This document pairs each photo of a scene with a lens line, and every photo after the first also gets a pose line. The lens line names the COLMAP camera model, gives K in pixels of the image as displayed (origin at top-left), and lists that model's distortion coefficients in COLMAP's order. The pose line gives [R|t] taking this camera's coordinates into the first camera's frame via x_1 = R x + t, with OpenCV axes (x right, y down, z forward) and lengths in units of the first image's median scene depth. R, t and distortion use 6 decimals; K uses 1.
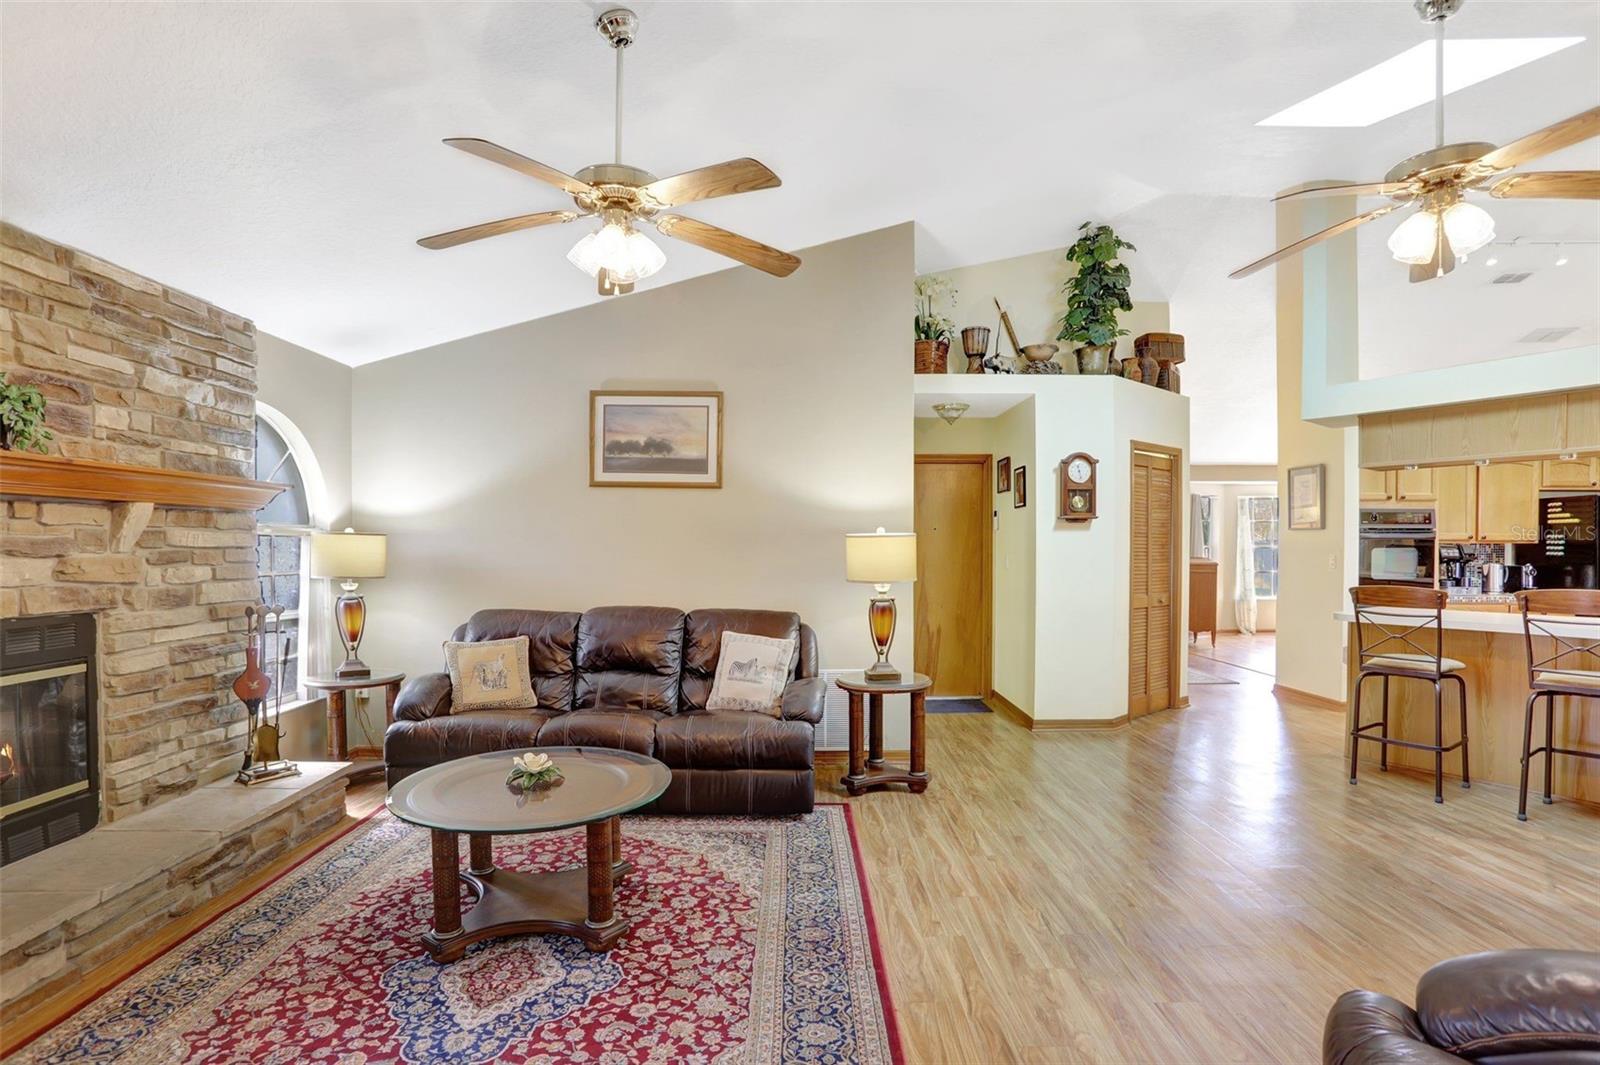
lens RADIAL K [[790.6, 0, 786.9], [0, 790.6, 542.0], [0, 0, 1]] dist [-0.057191, 0.022936]
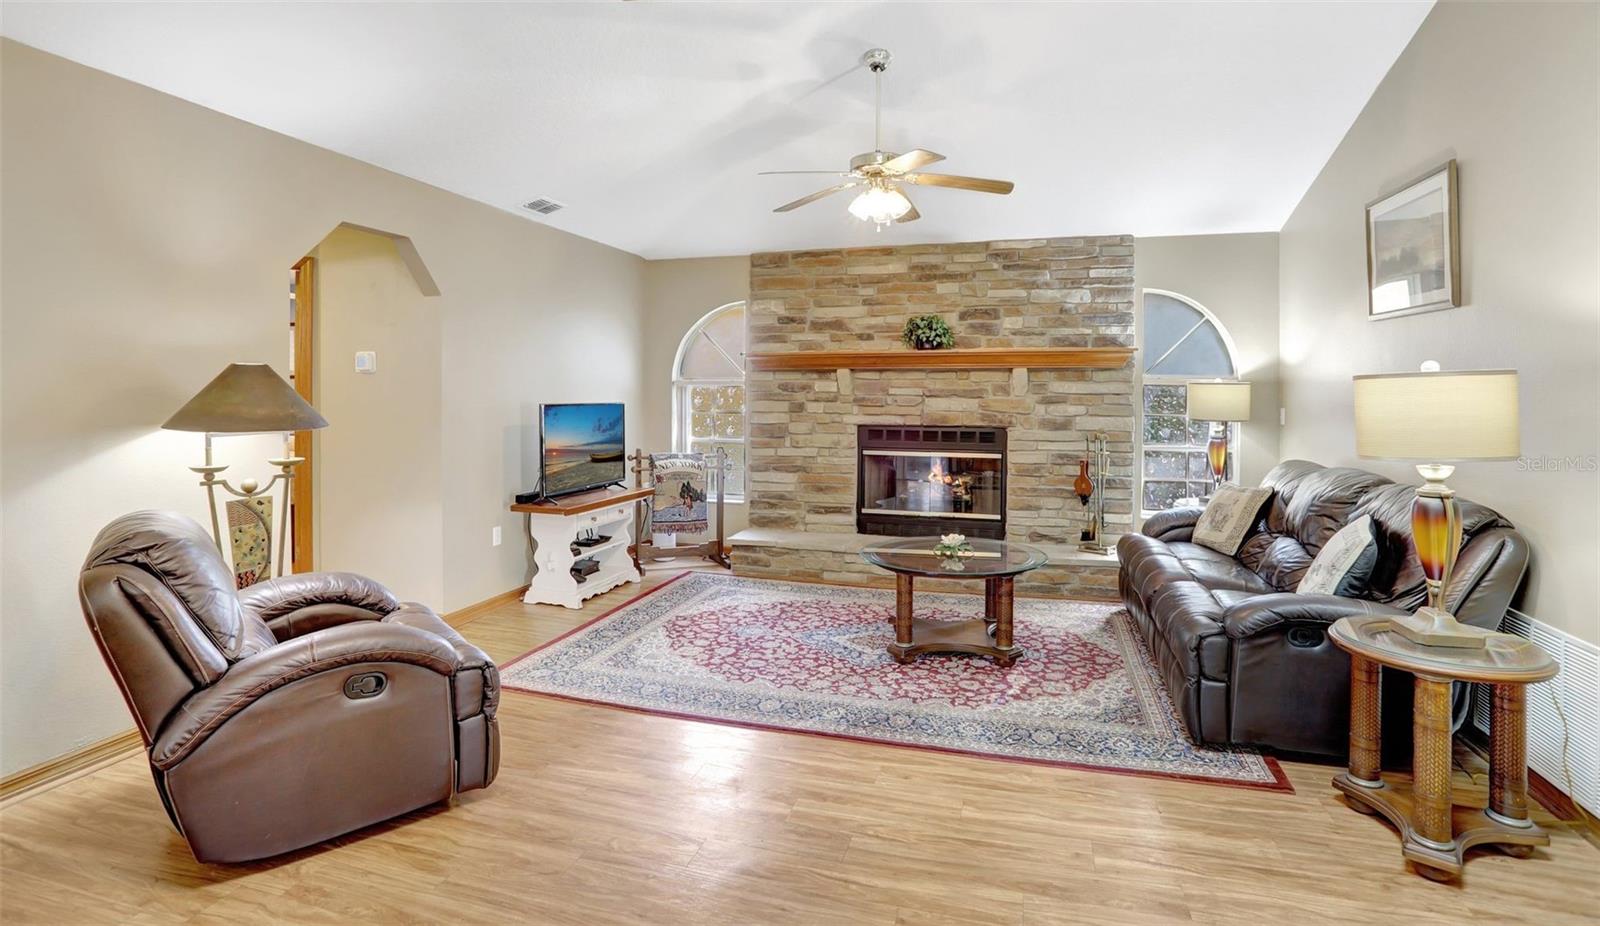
lens RADIAL K [[785.9, 0, 817.7], [0, 785.9, 382.2], [0, 0, 1]] dist [-0.065465, 0.010314]
pose [[-0.276885, -0.013856, -0.960803, 1.094818], [-0.000486, 0.999898, -0.014280, 0.008075], [0.960903, -0.003487, -0.276864, 1.103595]]
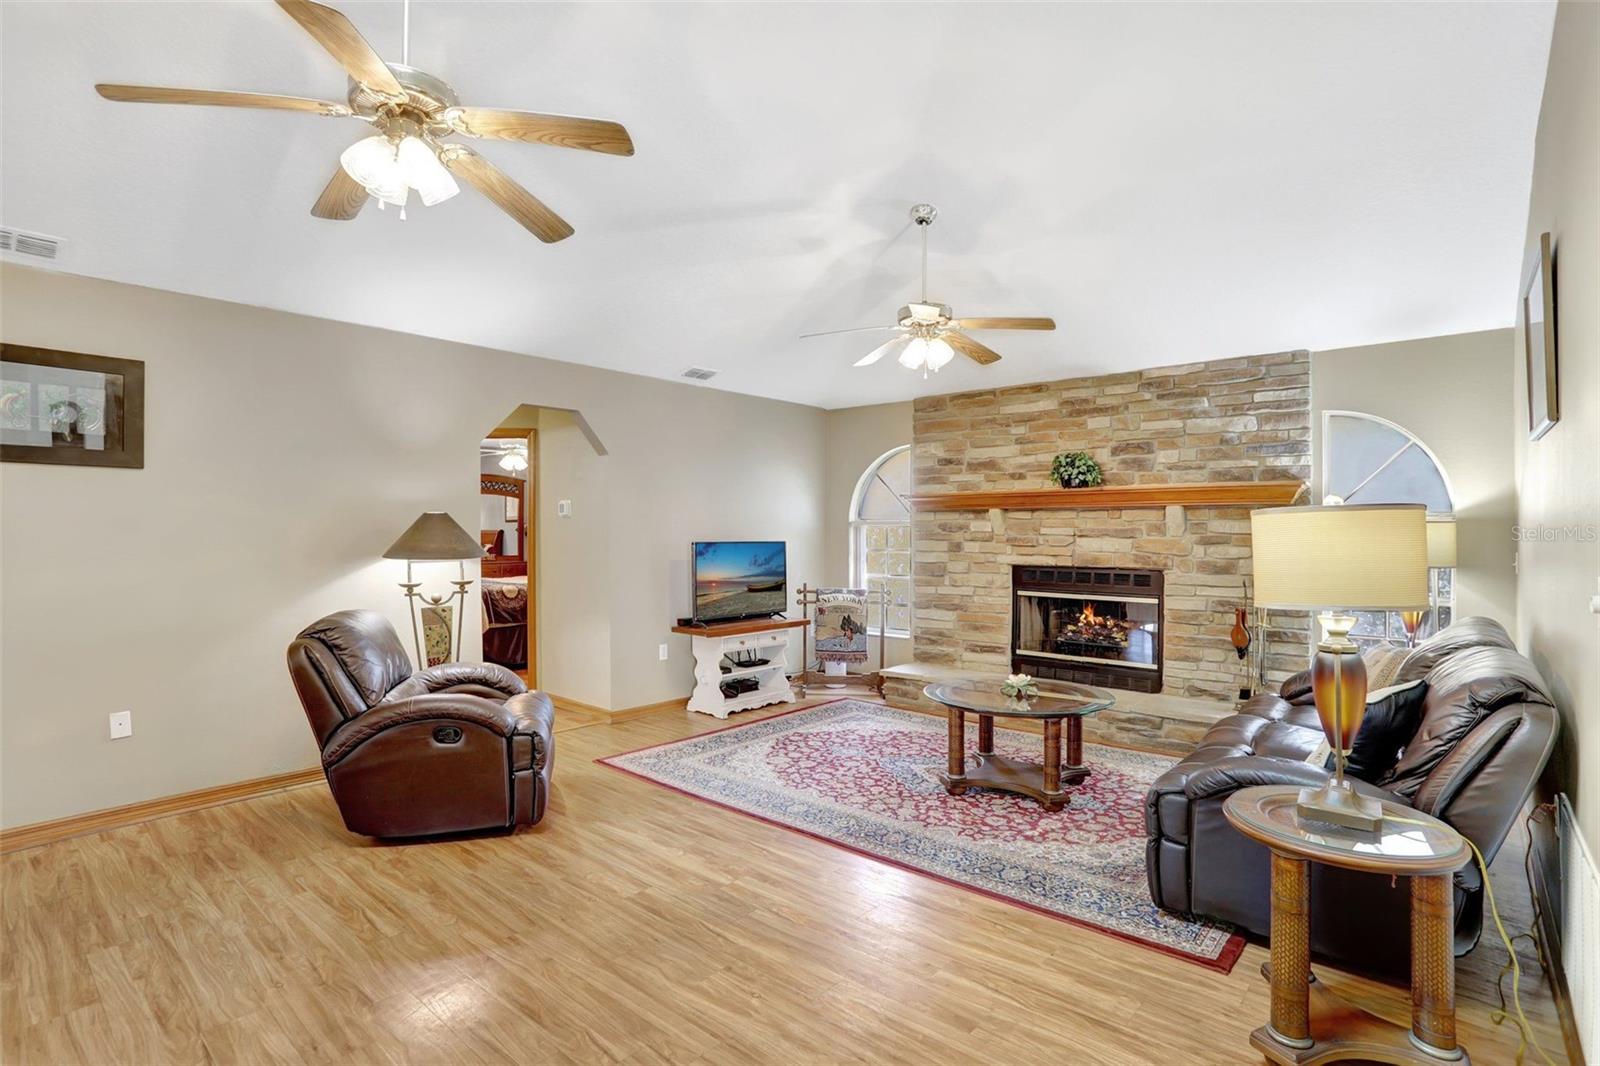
lens RADIAL K [[799.9, 0, 791.4], [0, 799.9, 523.7], [0, 0, 1]] dist [-0.066239, 0.002983]
pose [[-0.663001, -0.009416, -0.748559, 1.010834], [-0.001055, 0.999932, -0.011644, 0.007897], [0.748618, -0.006930, -0.662966, 1.579304]]
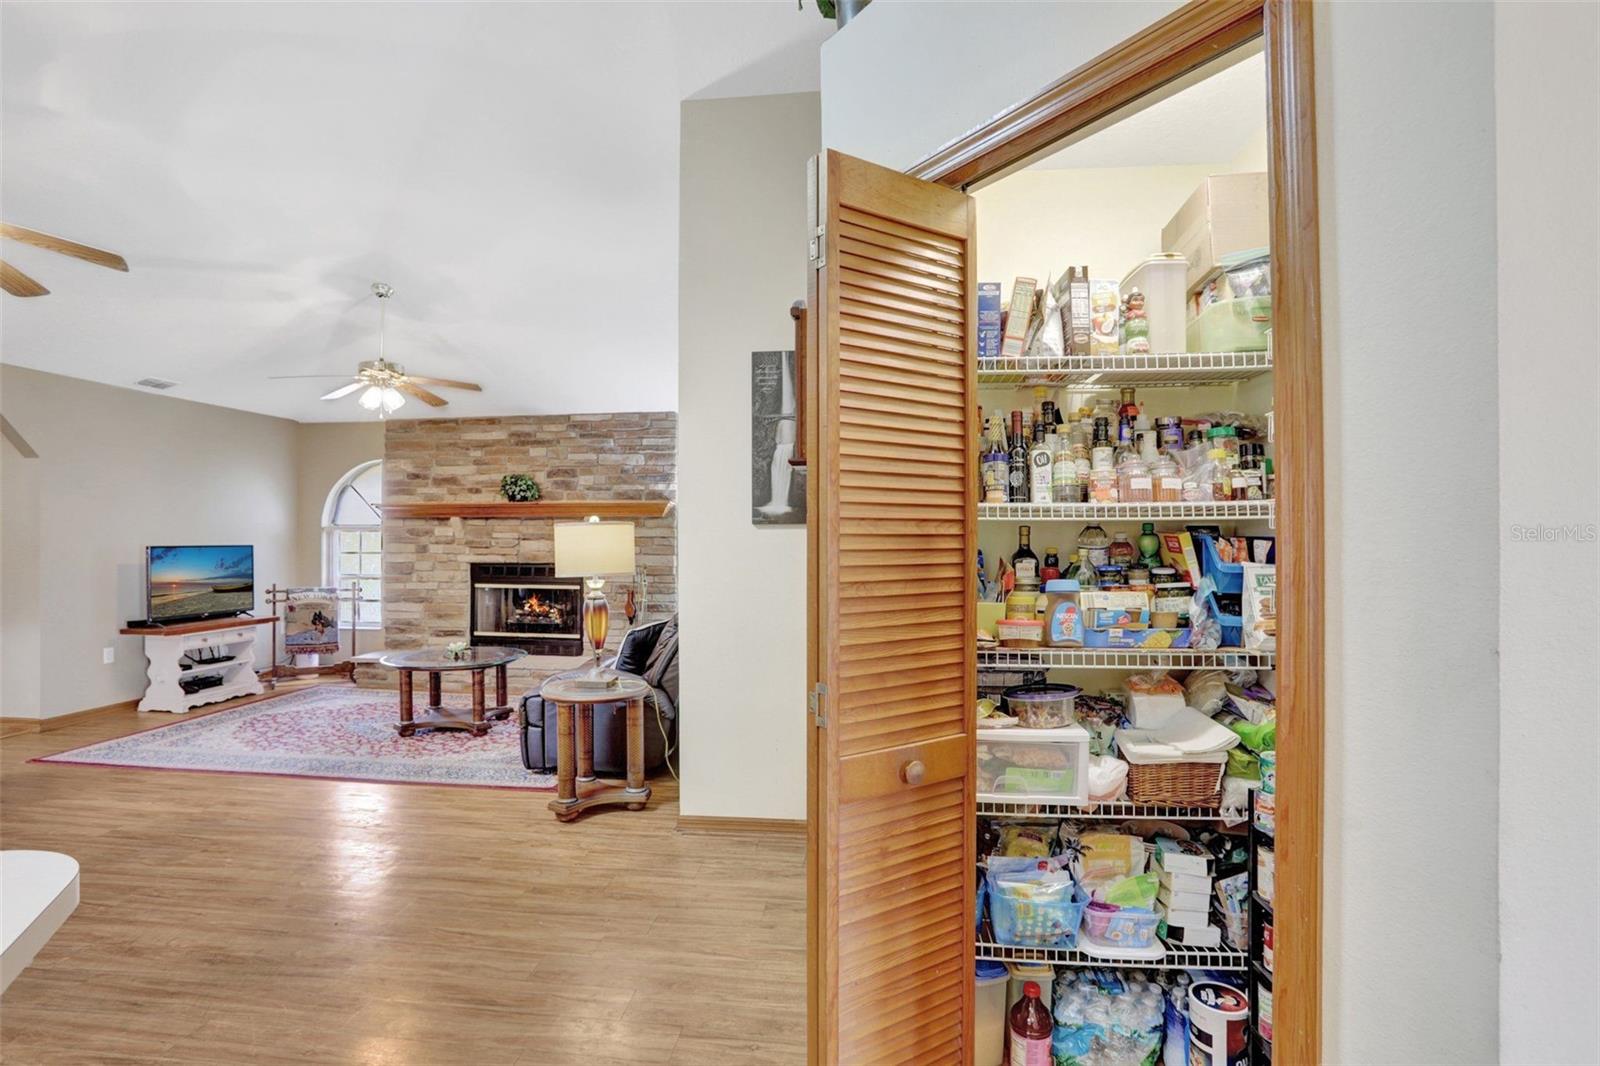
lens RADIAL K [[790.6, 0, 796.9], [0, 790.6, 525.4], [0, 0, 1]] dist [-0.057191, 0.022936]
pose [[-0.118804, -0.013385, -0.992828, 1.446006], [0.002024, 0.999904, -0.013723, 0.007486], [0.992916, -0.003640, -0.118765, 1.972262]]
